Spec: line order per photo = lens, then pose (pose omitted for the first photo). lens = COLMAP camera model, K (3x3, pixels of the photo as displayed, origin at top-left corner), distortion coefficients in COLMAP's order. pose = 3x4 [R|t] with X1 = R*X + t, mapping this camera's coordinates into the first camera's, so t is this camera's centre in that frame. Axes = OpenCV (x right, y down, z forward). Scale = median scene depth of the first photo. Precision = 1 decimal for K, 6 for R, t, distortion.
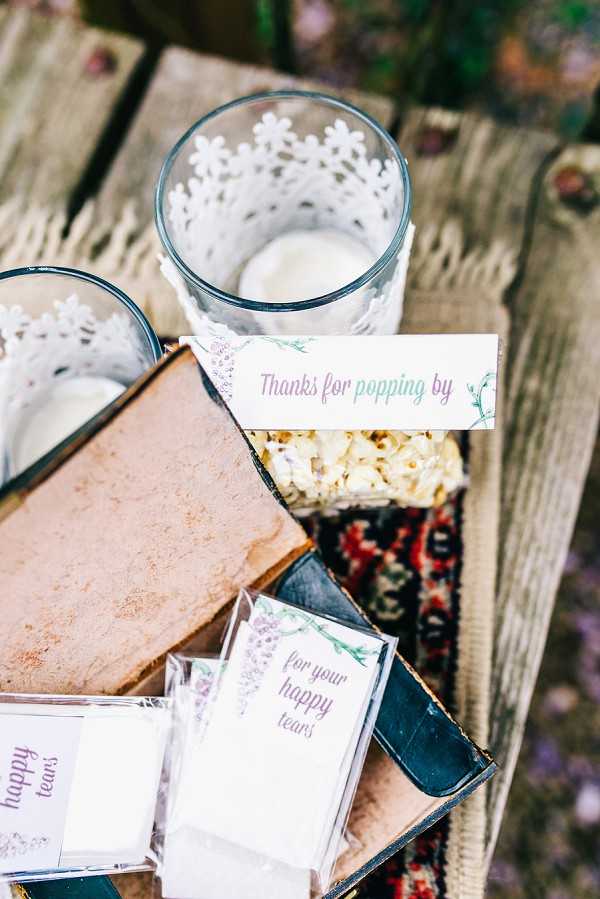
lens RADIAL K [[907.3, 0, 299.7], [0, 907.3, 419.4], [0, 0, 1]] dist [-0.017692, 0.000410]
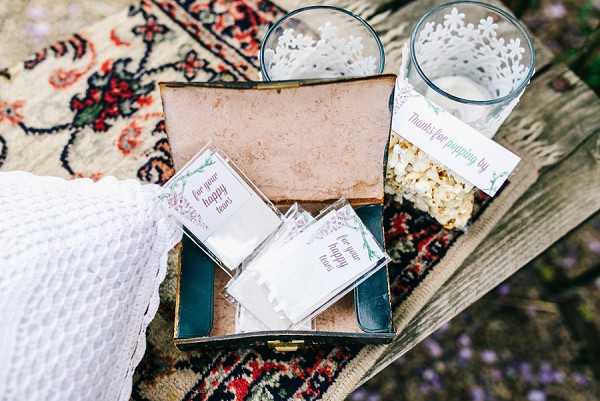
lens RADIAL K [[605.5, 0, 300.7], [0, 605.5, 177.3], [0, 0, 1]] dist [-0.017692, 0.000410]
pose [[0.793190, 0.580124, -0.185218, 0.080005], [-0.588006, 0.808719, 0.014885, 0.170055], [0.158425, 0.097103, 0.982585, -0.335879]]
